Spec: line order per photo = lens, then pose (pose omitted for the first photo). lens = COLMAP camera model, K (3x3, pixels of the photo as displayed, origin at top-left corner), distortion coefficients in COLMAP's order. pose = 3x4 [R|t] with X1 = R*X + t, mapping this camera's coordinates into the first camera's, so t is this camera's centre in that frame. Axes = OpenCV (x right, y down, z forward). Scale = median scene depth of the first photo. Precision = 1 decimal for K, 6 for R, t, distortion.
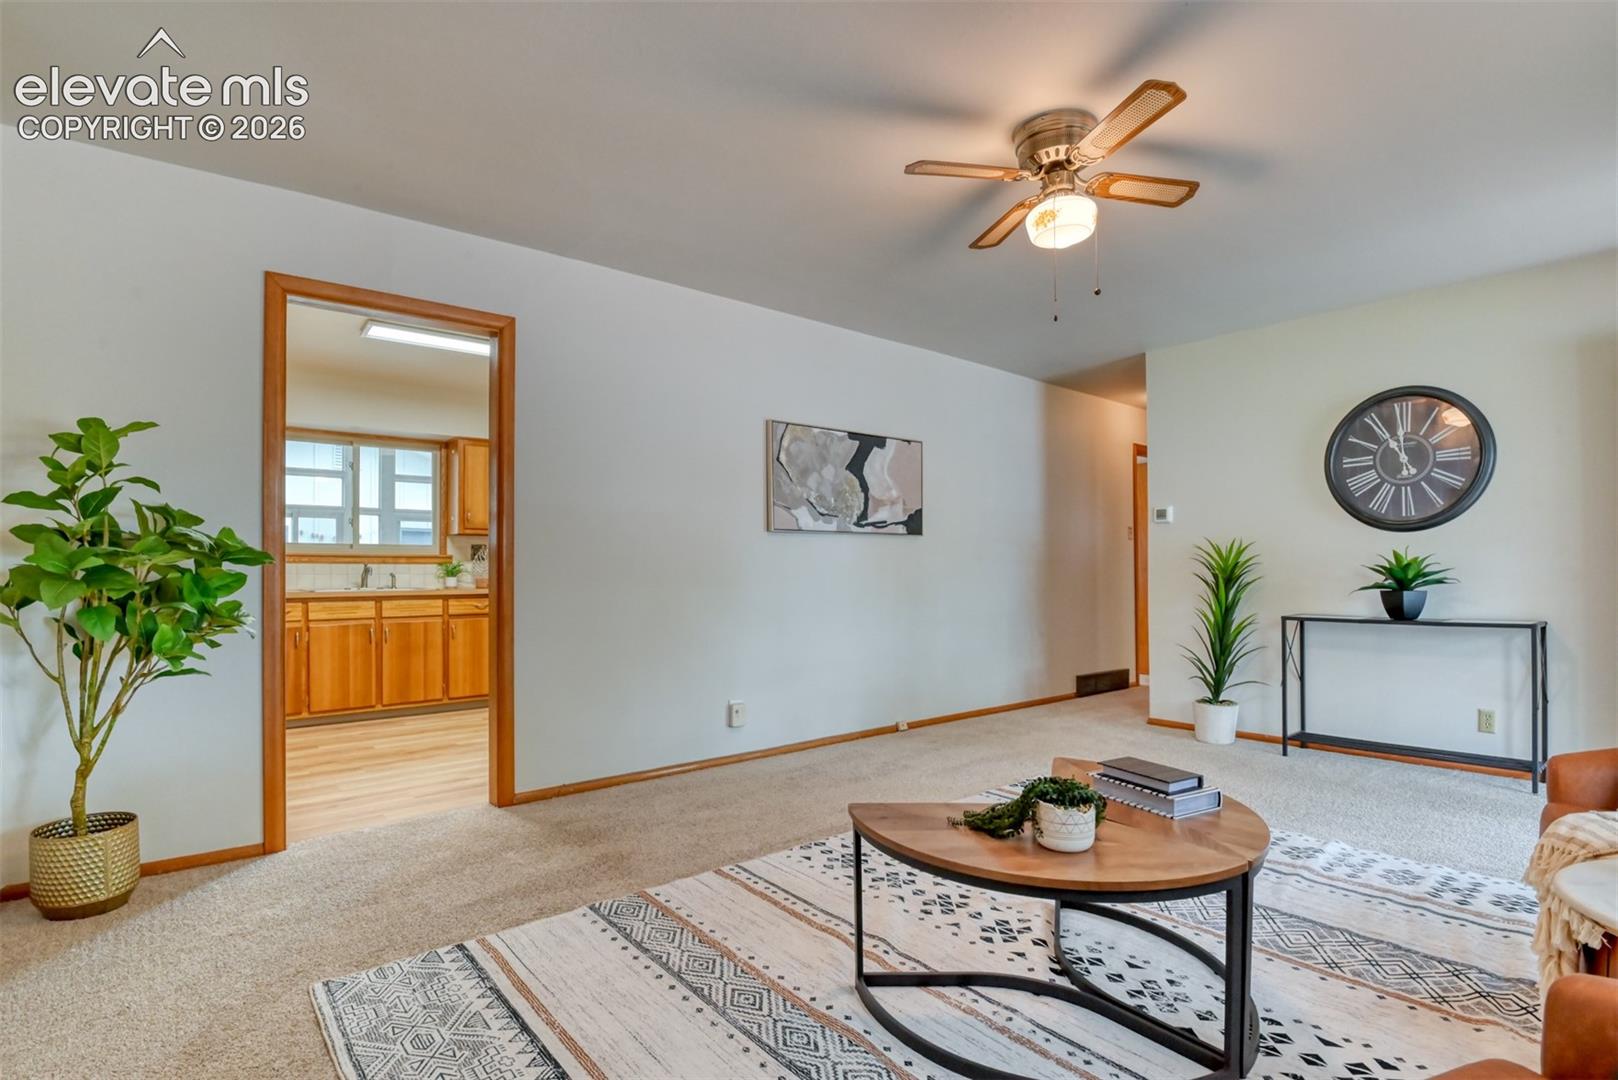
lens RADIAL K [[794.4, 0, 803.8], [0, 794.4, 563.6], [0, 0, 1]] dist [-0.028092, -0.000963]
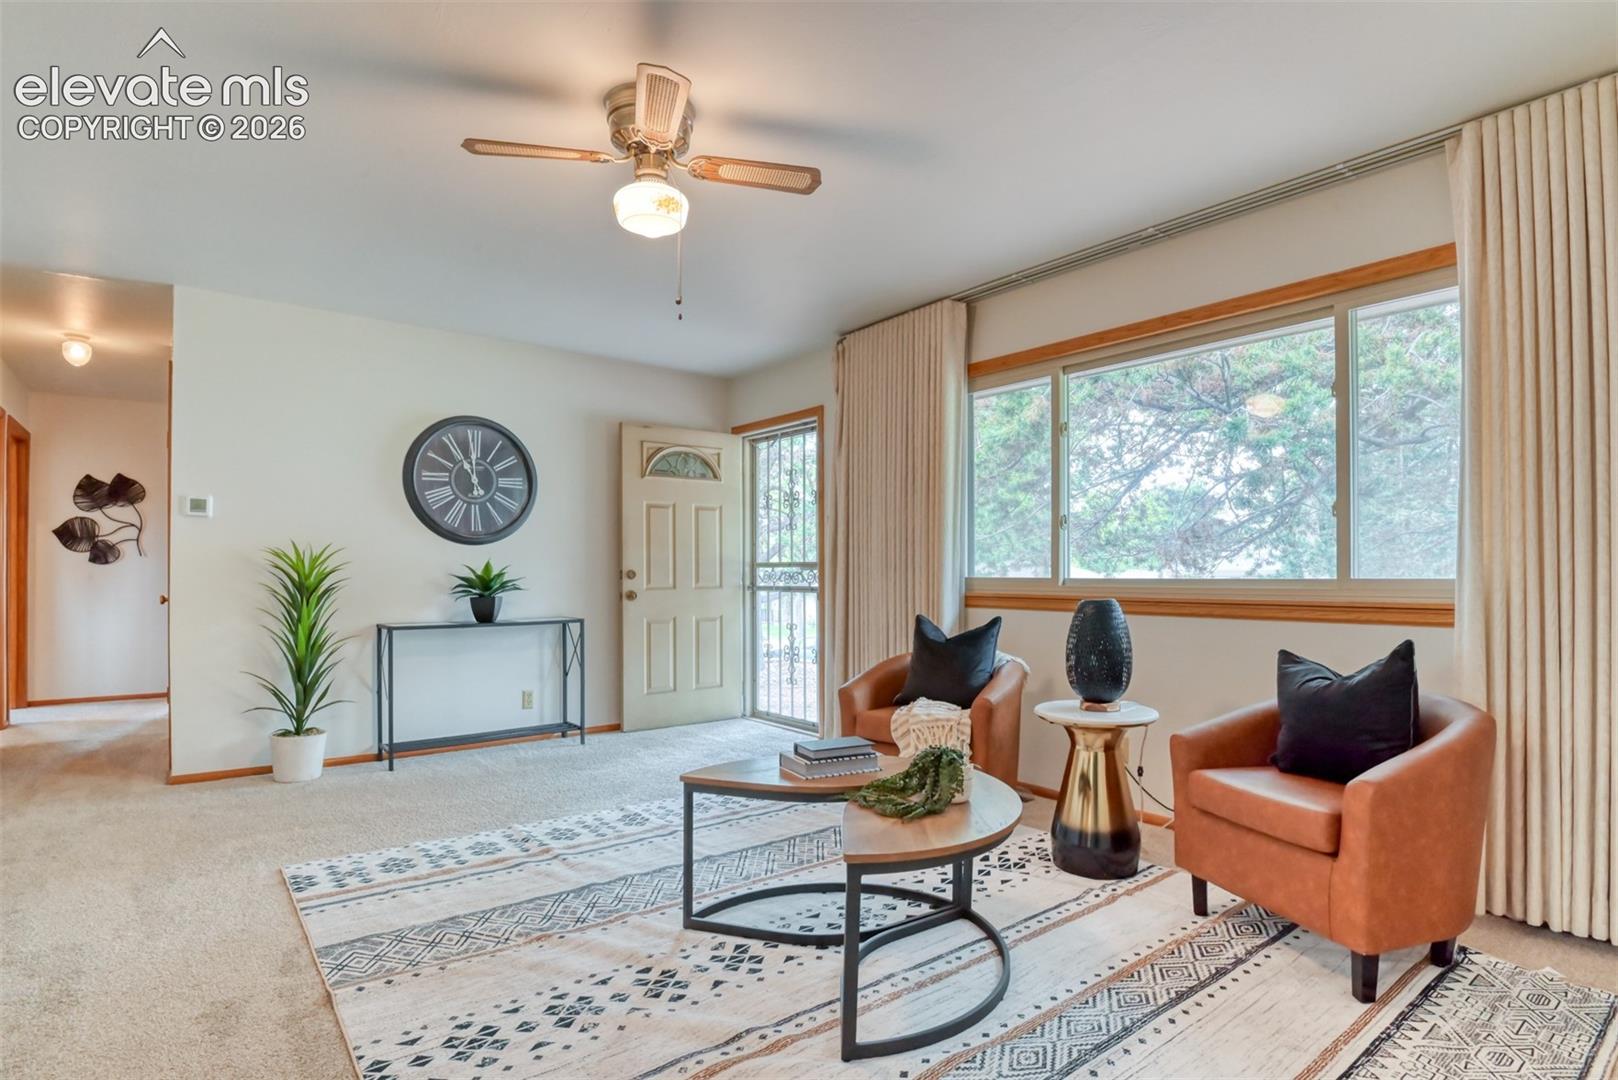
lens RADIAL K [[813.1, 0, 811.8], [0, 813.1, 576.1], [0, 0, 1]] dist [-0.044644, -0.000332]
pose [[-0.000392, 0.004876, 0.999988, -0.416193], [-0.008077, 0.999955, -0.004879, 0.006367], [-0.999967, -0.008079, -0.000353, 0.536124]]
